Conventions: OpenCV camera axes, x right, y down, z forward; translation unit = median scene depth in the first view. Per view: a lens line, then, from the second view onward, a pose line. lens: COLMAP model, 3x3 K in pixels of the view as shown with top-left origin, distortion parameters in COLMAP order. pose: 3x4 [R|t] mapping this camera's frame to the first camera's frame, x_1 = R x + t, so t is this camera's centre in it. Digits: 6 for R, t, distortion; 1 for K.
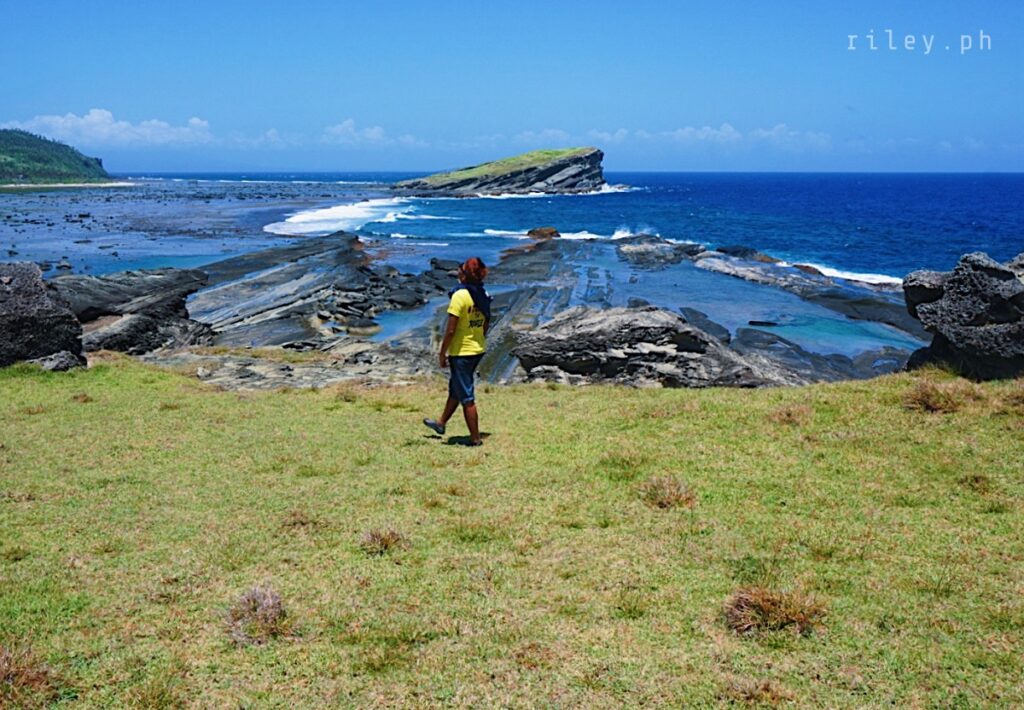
lens RADIAL K [[969.5, 0, 483.0], [0, 969.5, 348.7], [0, 0, 1]] dist [-0.052411, 0.069958]
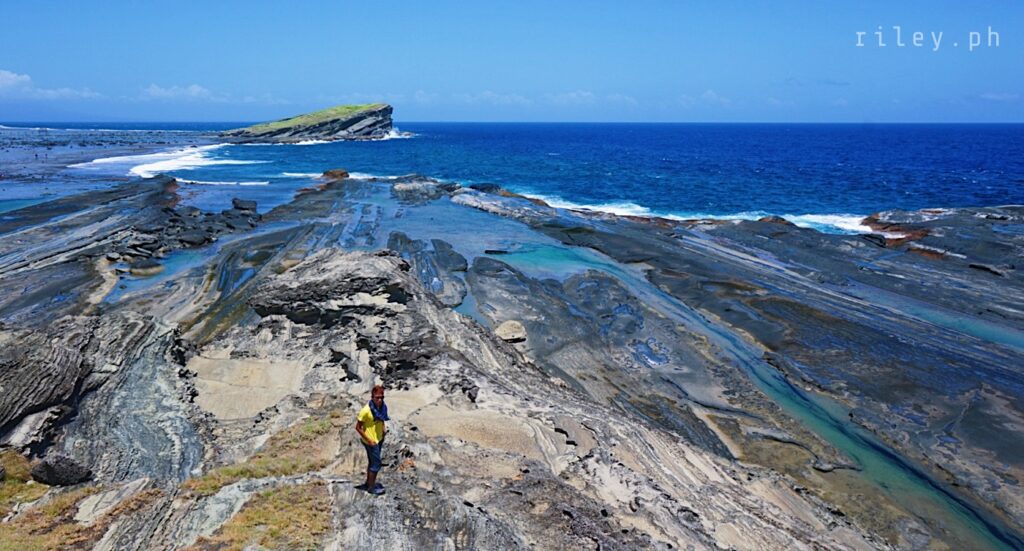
lens RADIAL K [[682.6, 0, 491.2], [0, 682.6, 273.6], [0, 0, 1]] dist [-0.036031, 0.029971]
pose [[0.976680, -0.042891, 0.210373, 0.096044], [0.033808, 0.998342, 0.046589, -0.037239], [-0.212023, -0.038390, 0.976510, 0.149350]]
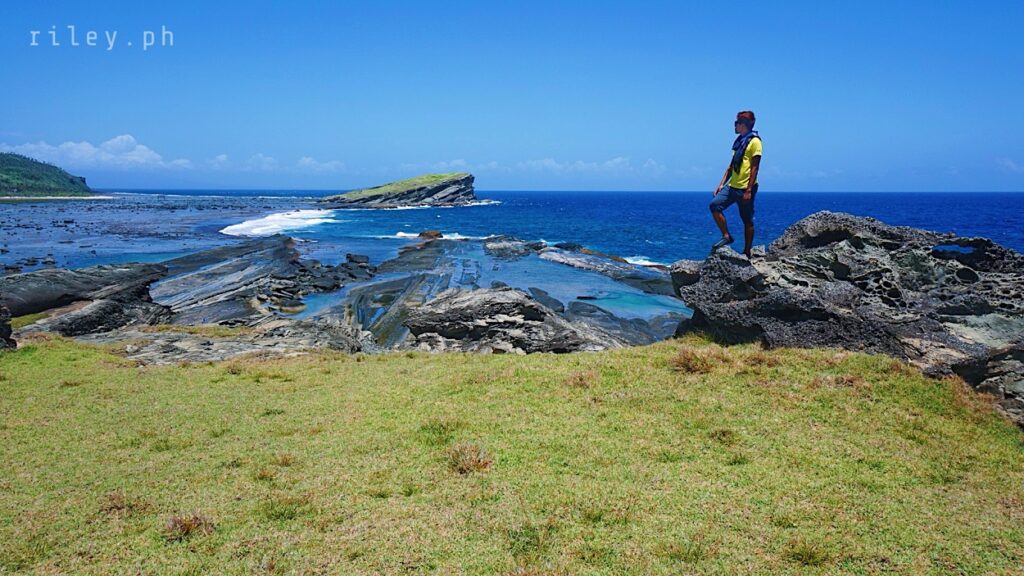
lens RADIAL K [[697.1, 0, 509.4], [0, 697.1, 300.9], [0, 0, 1]] dist [-0.047599, 0.045079]
pose [[0.986116, -0.018200, 0.165061, 0.010913], [0.022218, 0.999499, -0.022530, -0.001670], [-0.164568, 0.025885, 0.986026, 0.018492]]
